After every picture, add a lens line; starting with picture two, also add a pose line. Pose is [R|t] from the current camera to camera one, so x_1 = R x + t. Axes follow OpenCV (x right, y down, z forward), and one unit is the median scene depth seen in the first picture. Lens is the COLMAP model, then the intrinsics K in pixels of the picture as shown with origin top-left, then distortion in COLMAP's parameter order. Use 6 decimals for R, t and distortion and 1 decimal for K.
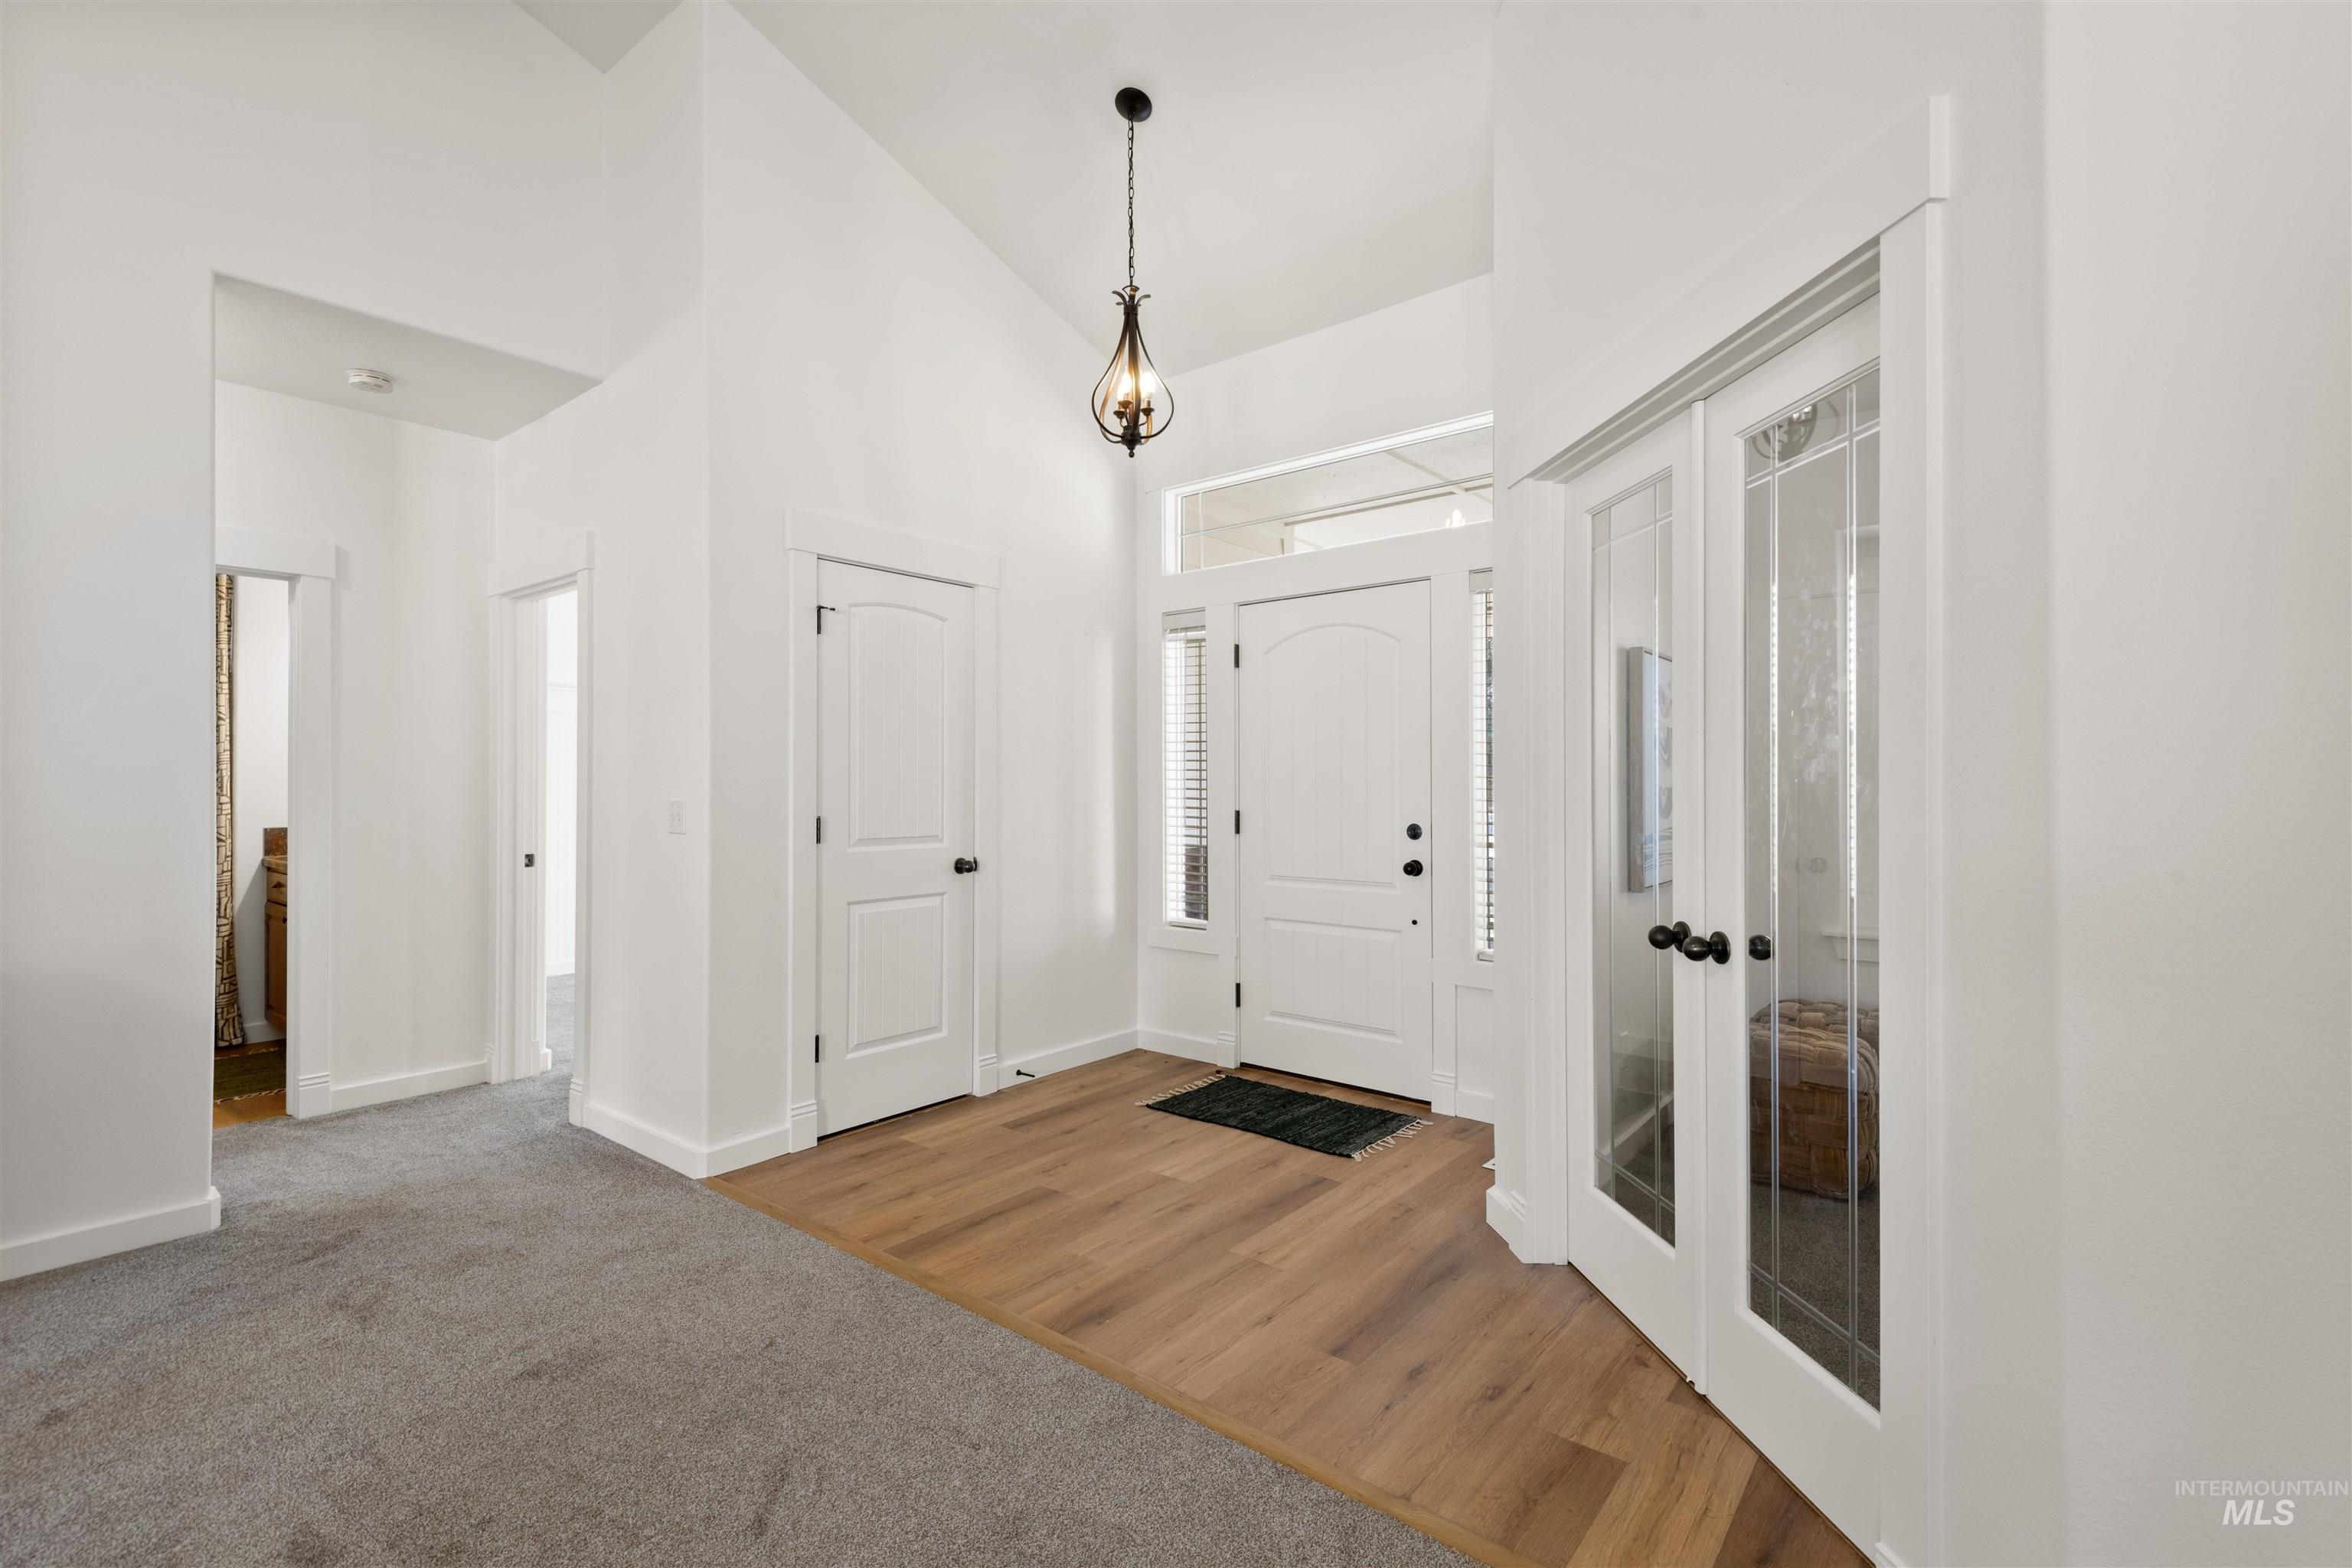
lens RADIAL K [[1063.1, 0, 1189.0], [0, 1063.1, 780.7], [0, 0, 1]] dist [0.009920, -0.003323]
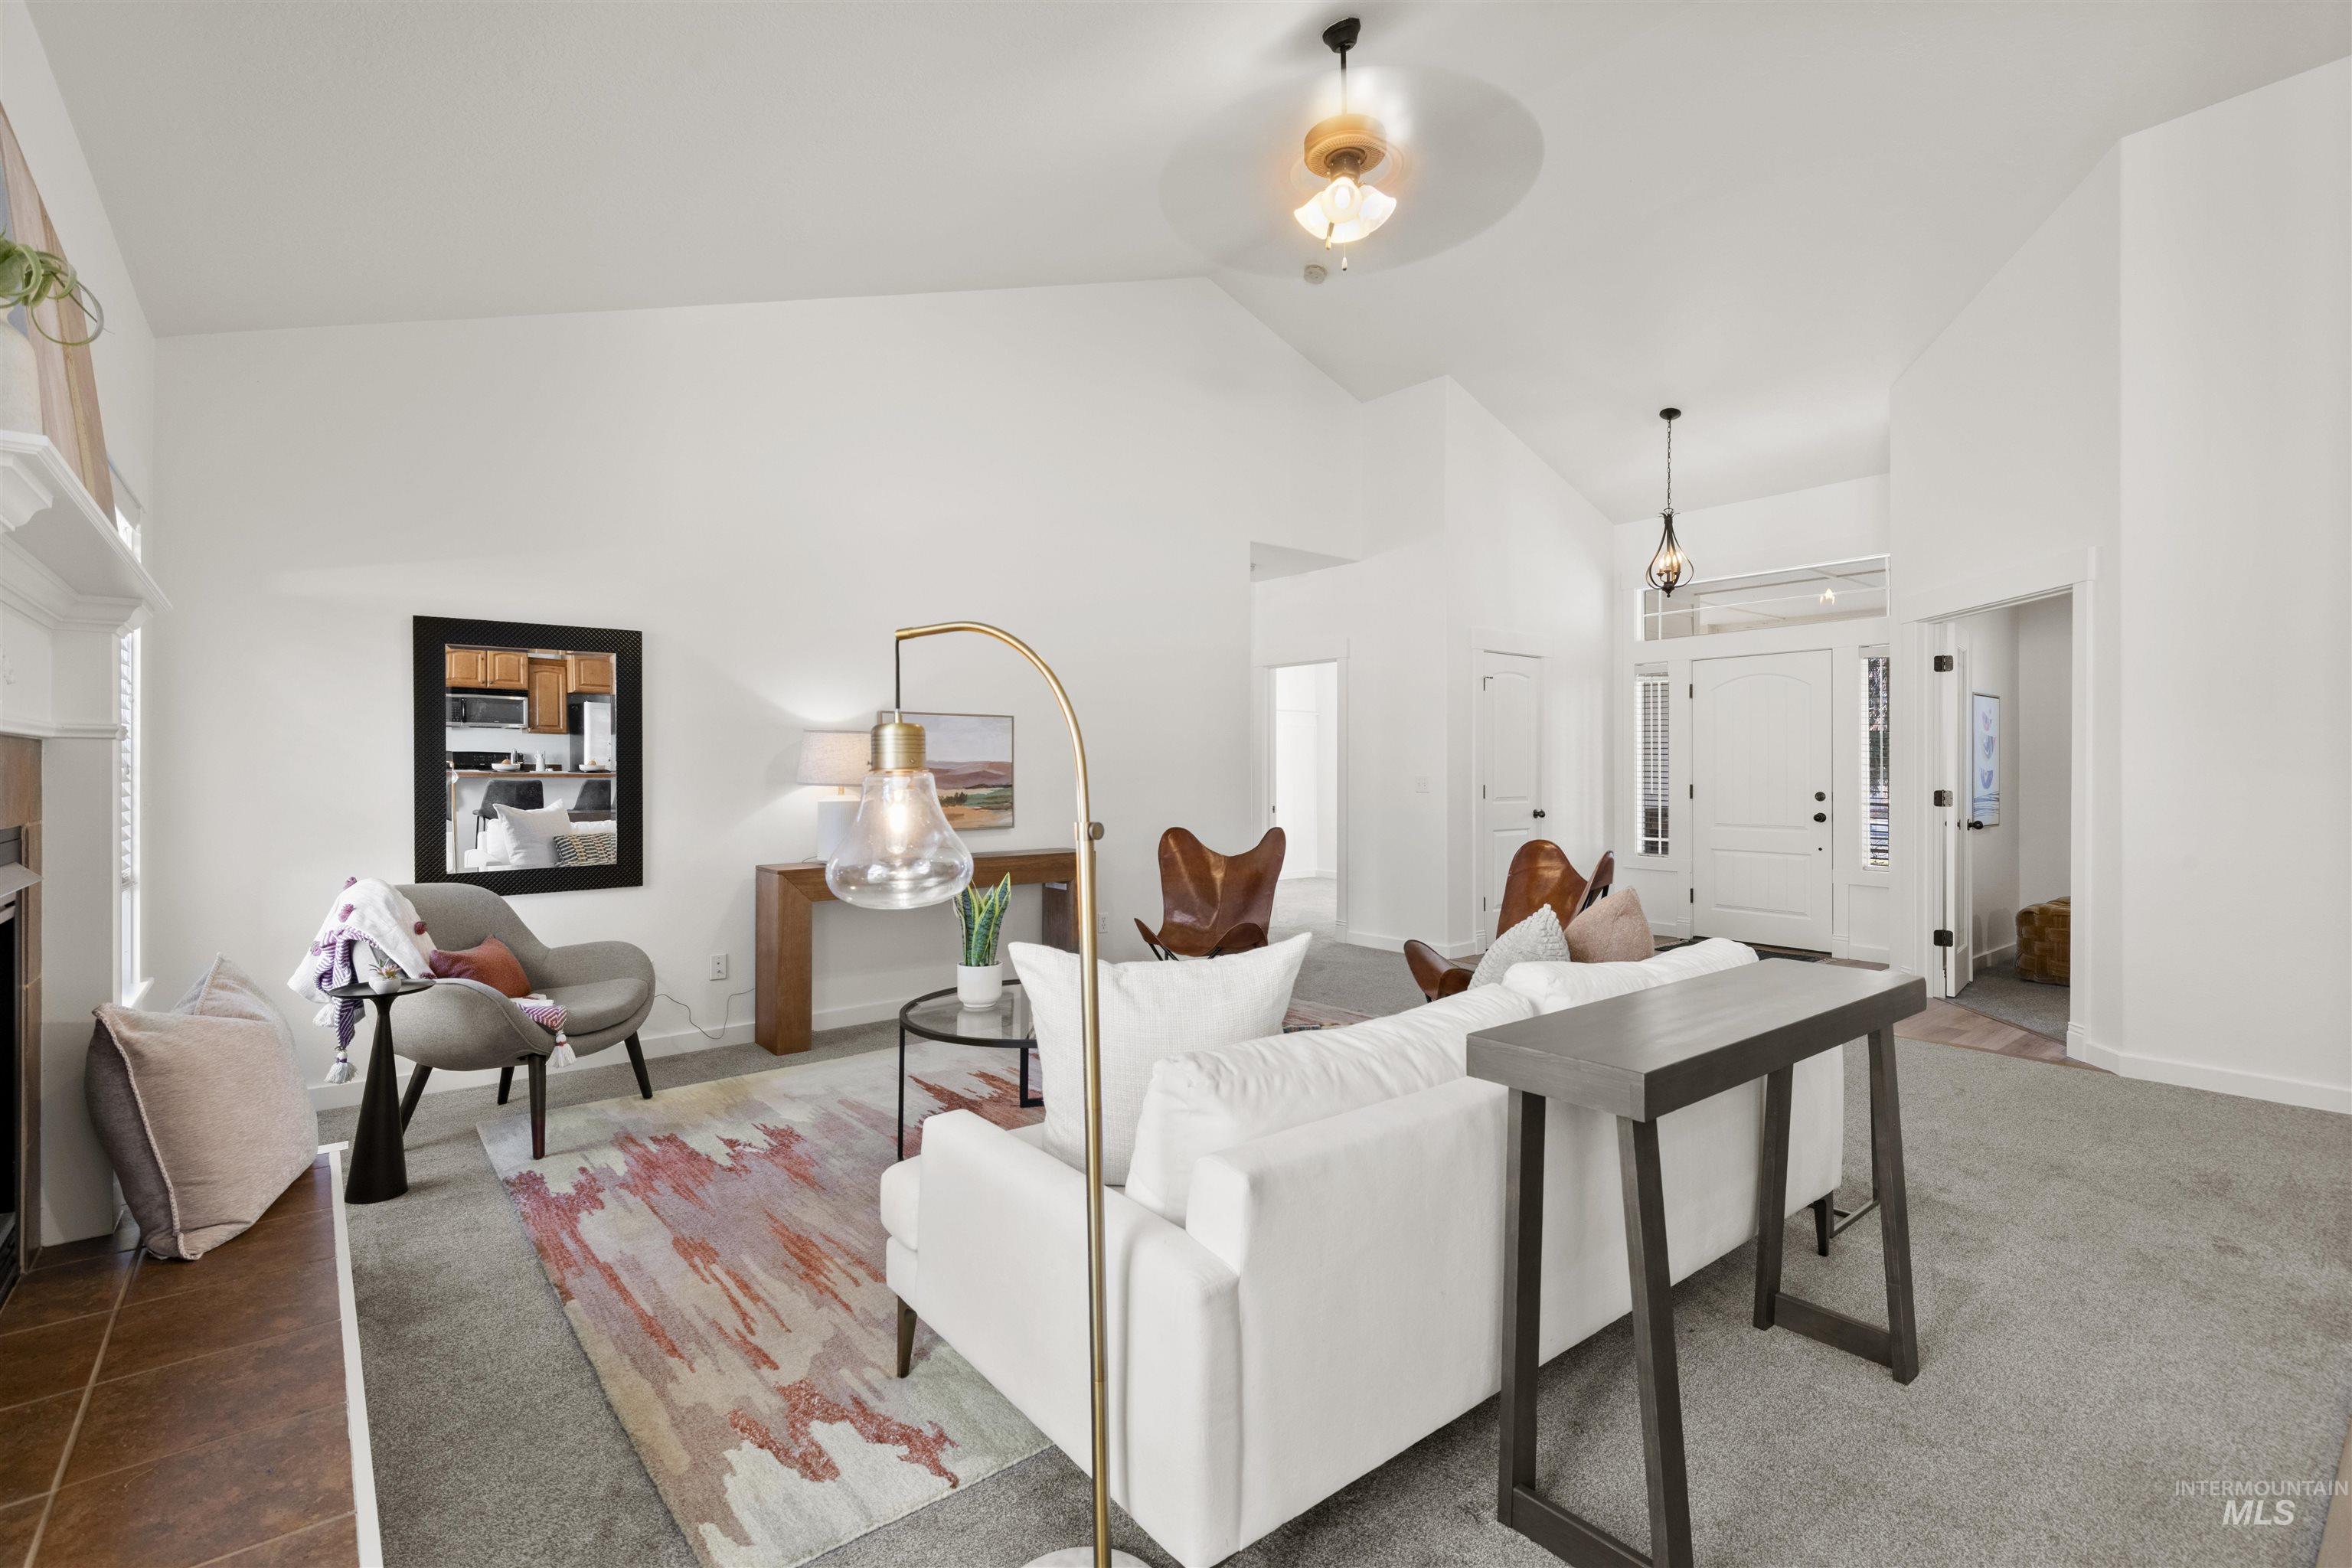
lens RADIAL K [[1063.1, 0, 1165.9], [0, 1063.1, 782.3], [0, 0, 1]] dist [0.009920, -0.003323]
pose [[0.972352, 0.003791, -0.233491, -0.454200], [-0.001717, 0.999957, 0.009088, 0.012366], [0.233515, -0.008436, 0.972316, -1.012052]]
